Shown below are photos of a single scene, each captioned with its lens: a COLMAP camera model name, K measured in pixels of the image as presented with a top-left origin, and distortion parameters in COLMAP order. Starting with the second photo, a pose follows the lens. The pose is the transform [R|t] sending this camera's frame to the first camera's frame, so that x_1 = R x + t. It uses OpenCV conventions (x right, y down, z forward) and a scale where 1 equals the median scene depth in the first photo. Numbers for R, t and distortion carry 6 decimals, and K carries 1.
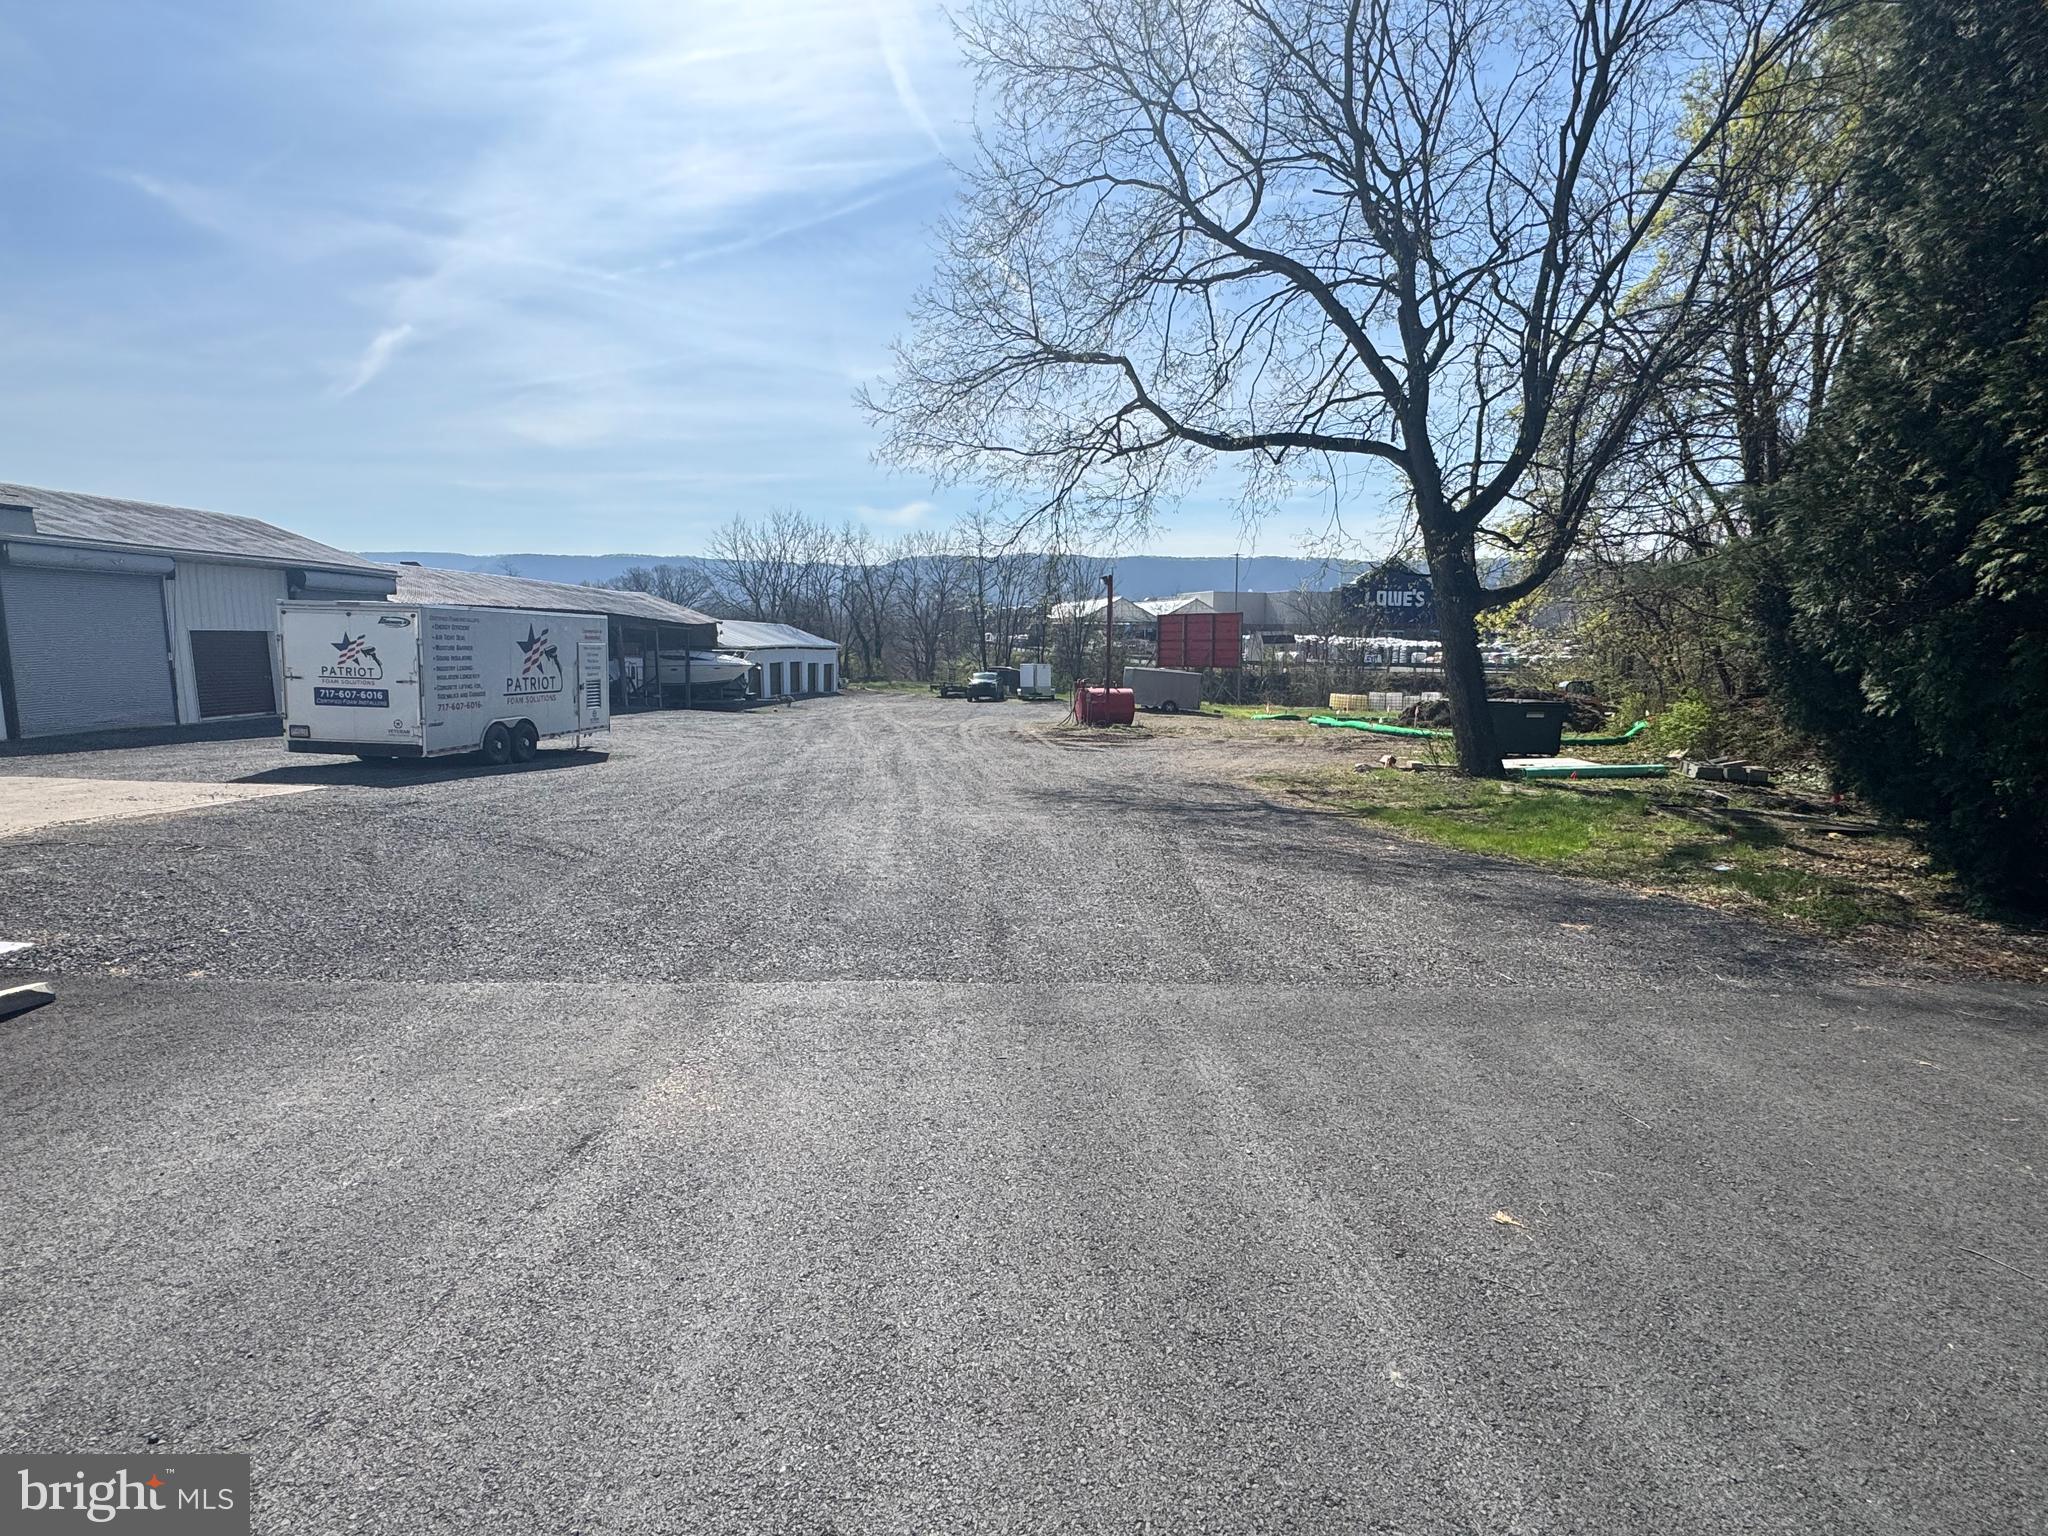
lens RADIAL K [[1011.0, 0, 1030.5], [0, 1011.0, 777.8], [0, 0, 1]] dist [0.004050, -0.000282]
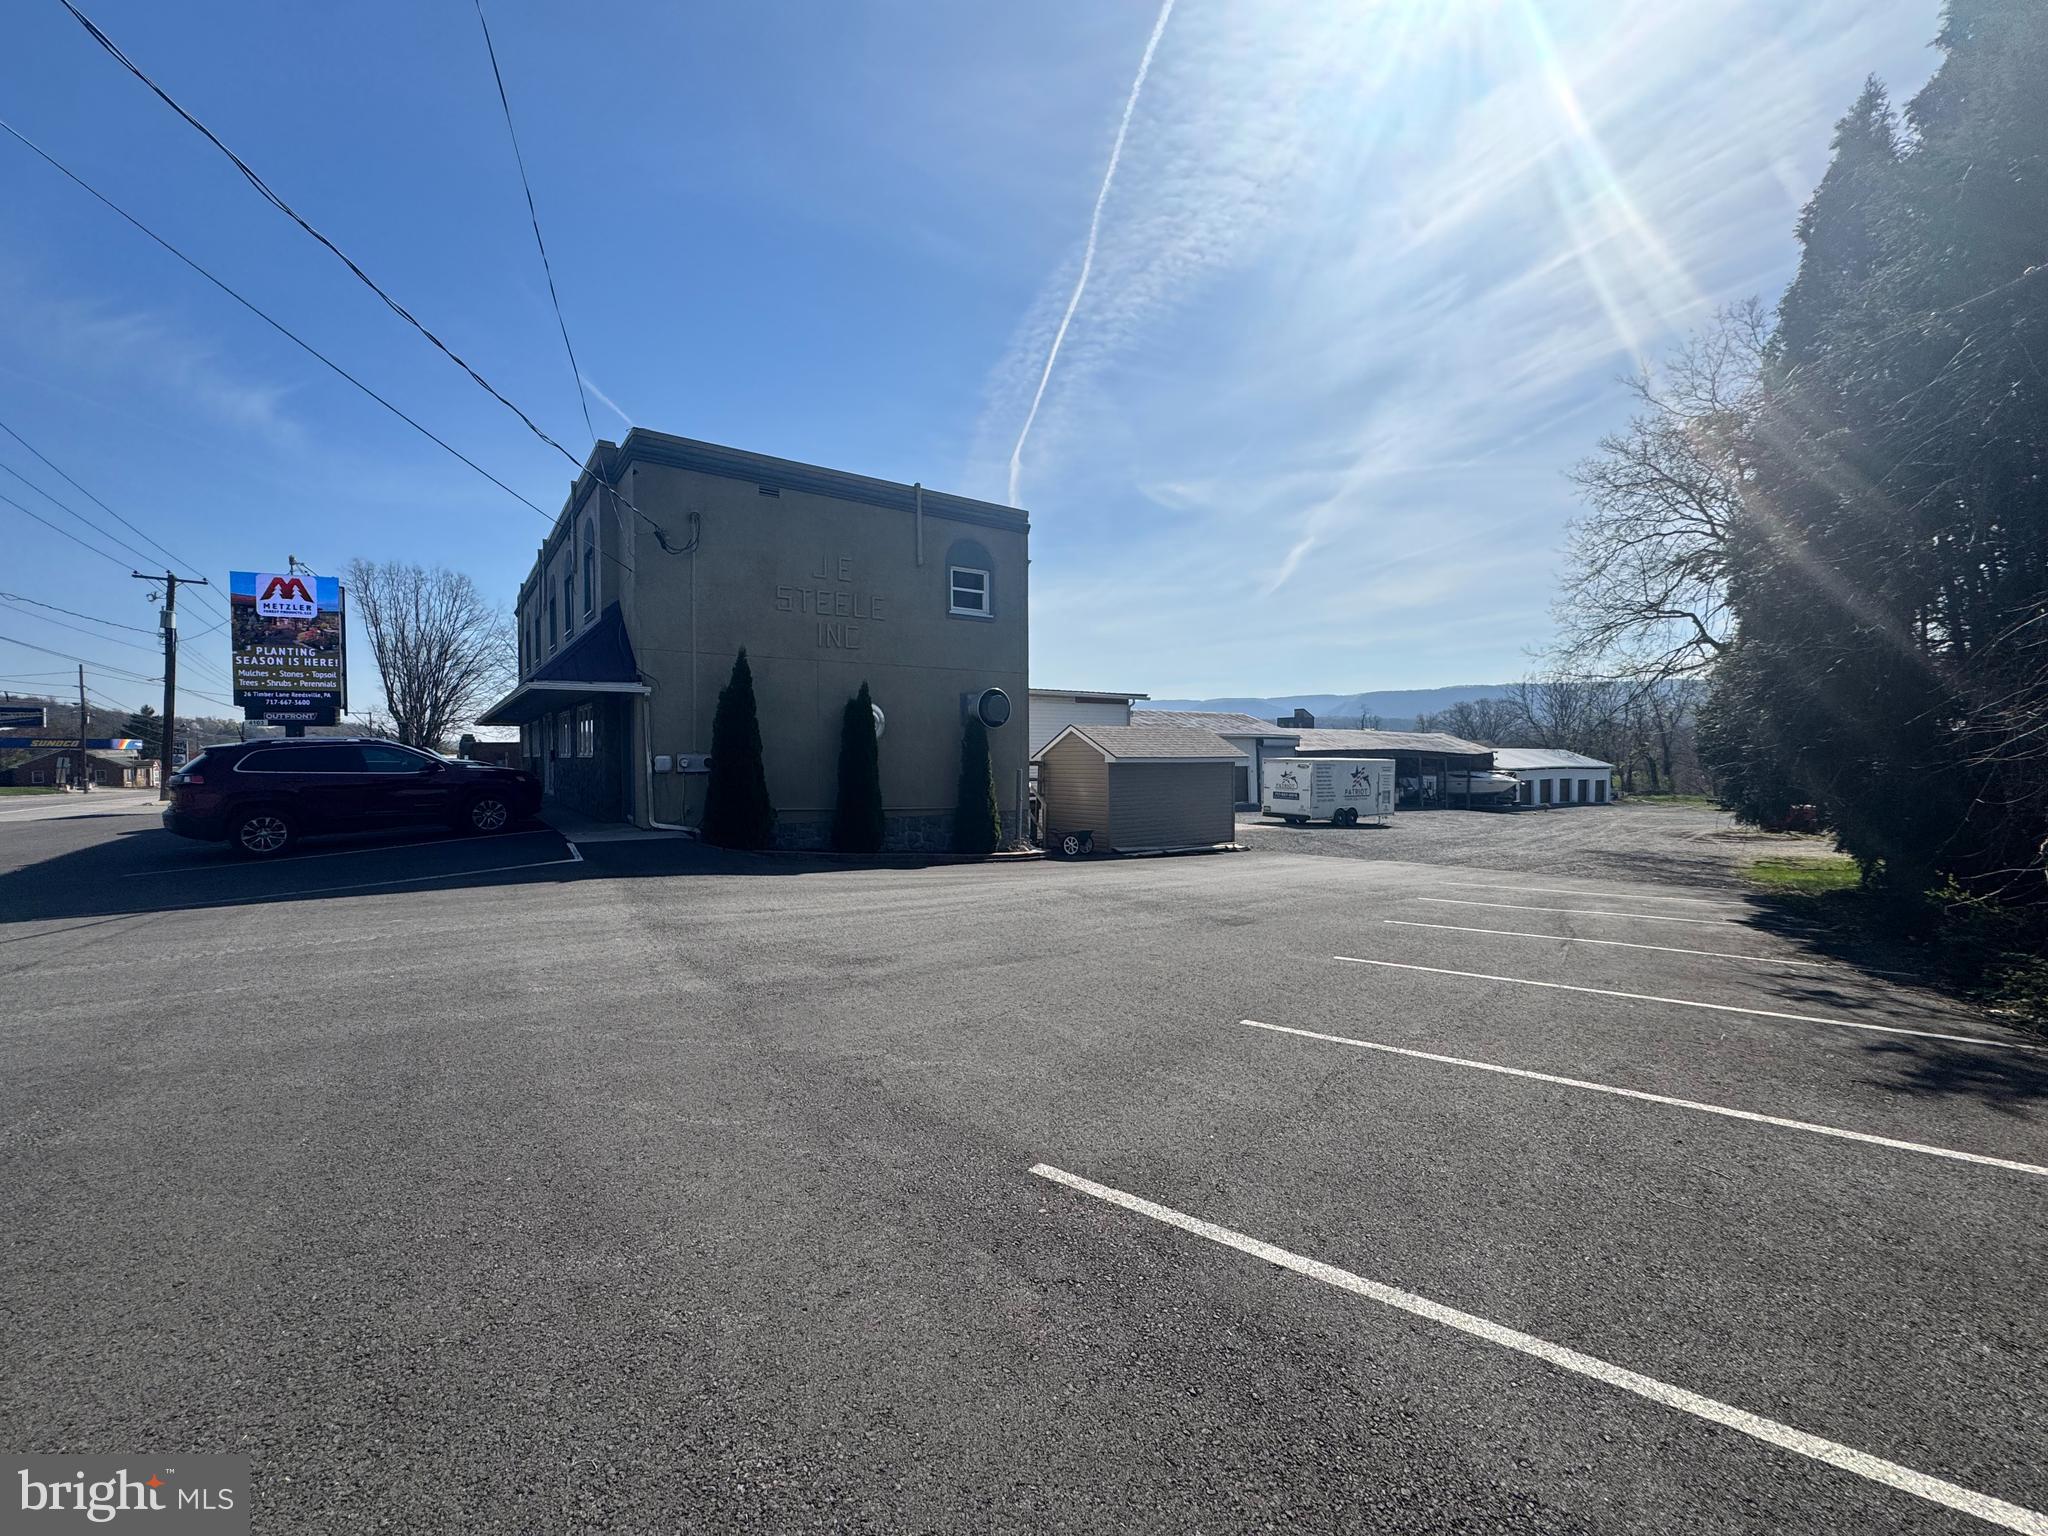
lens RADIAL K [[835.2, 0, 1023.9], [0, 835.2, 771.9], [0, 0, 1]] dist [0.001861, 0.000044]
pose [[0.649464, 0.003860, -0.760382, 0.167840], [-0.090917, 0.993208, -0.072613, 0.024551], [0.754937, 0.116291, 0.645404, -0.290687]]
